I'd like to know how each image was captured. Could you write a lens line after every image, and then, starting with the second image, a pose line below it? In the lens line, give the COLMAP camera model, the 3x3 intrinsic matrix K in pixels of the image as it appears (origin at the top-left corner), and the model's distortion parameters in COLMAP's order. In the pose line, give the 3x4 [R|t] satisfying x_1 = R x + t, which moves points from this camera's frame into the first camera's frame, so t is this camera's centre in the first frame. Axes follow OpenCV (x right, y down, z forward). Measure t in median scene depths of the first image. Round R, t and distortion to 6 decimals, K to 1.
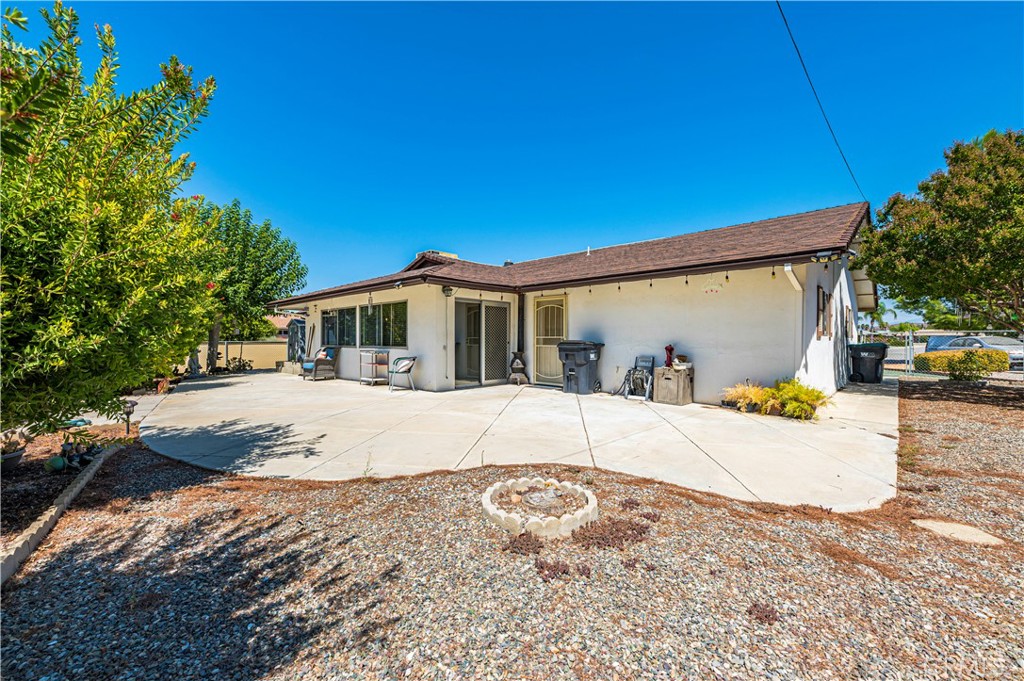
lens RADIAL K [[413.0, 0, 513.2], [0, 413.0, 342.2], [0, 0, 1]] dist [0.001387, -0.000002]
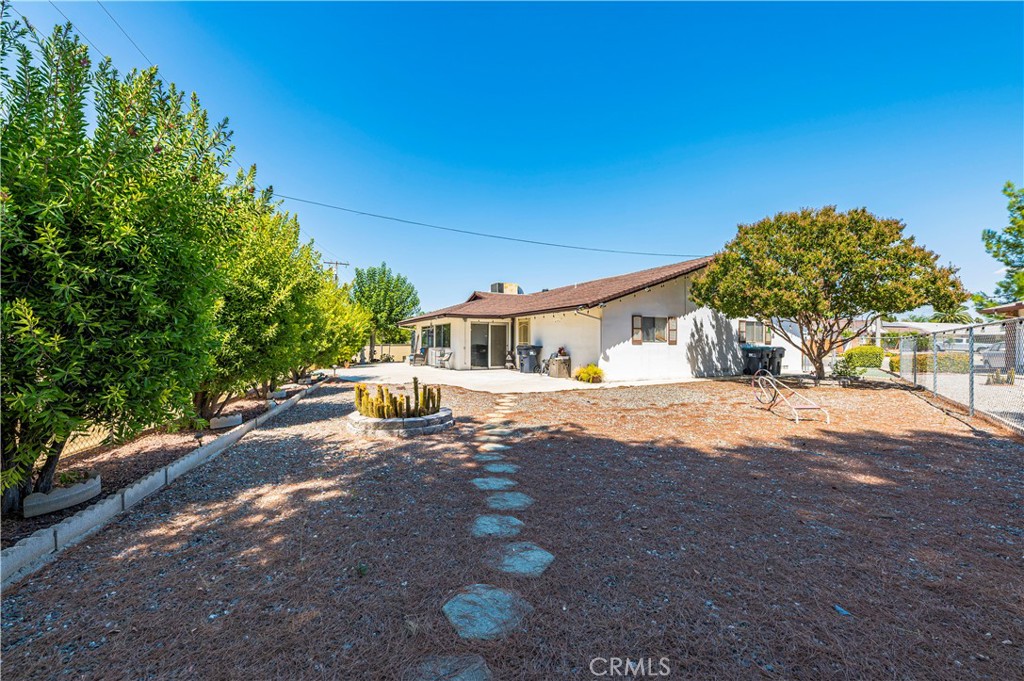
lens RADIAL K [[413.0, 0, 504.8], [0, 413.0, 343.3], [0, 0, 1]] dist [0.001387, -0.000002]
pose [[0.937608, 0.002564, -0.347684, 0.673424], [-0.003719, 0.999990, -0.002656, -0.004829], [0.347673, 0.003783, 0.937608, -0.735187]]
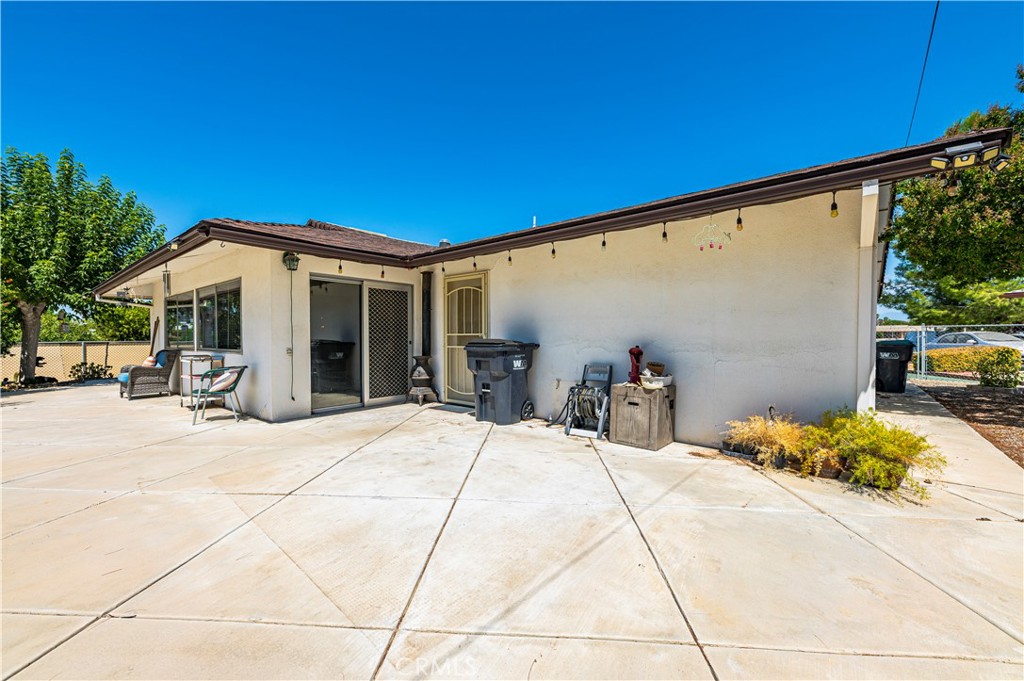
lens RADIAL K [[413.0, 0, 513.1], [0, 413.0, 341.2], [0, 0, 1]] dist [0.001387, -0.000002]
pose [[0.997887, -0.005029, 0.064774, 0.133464], [0.004793, 0.999981, 0.003793, -0.003097], [-0.064792, -0.003474, 0.997893, 0.340862]]
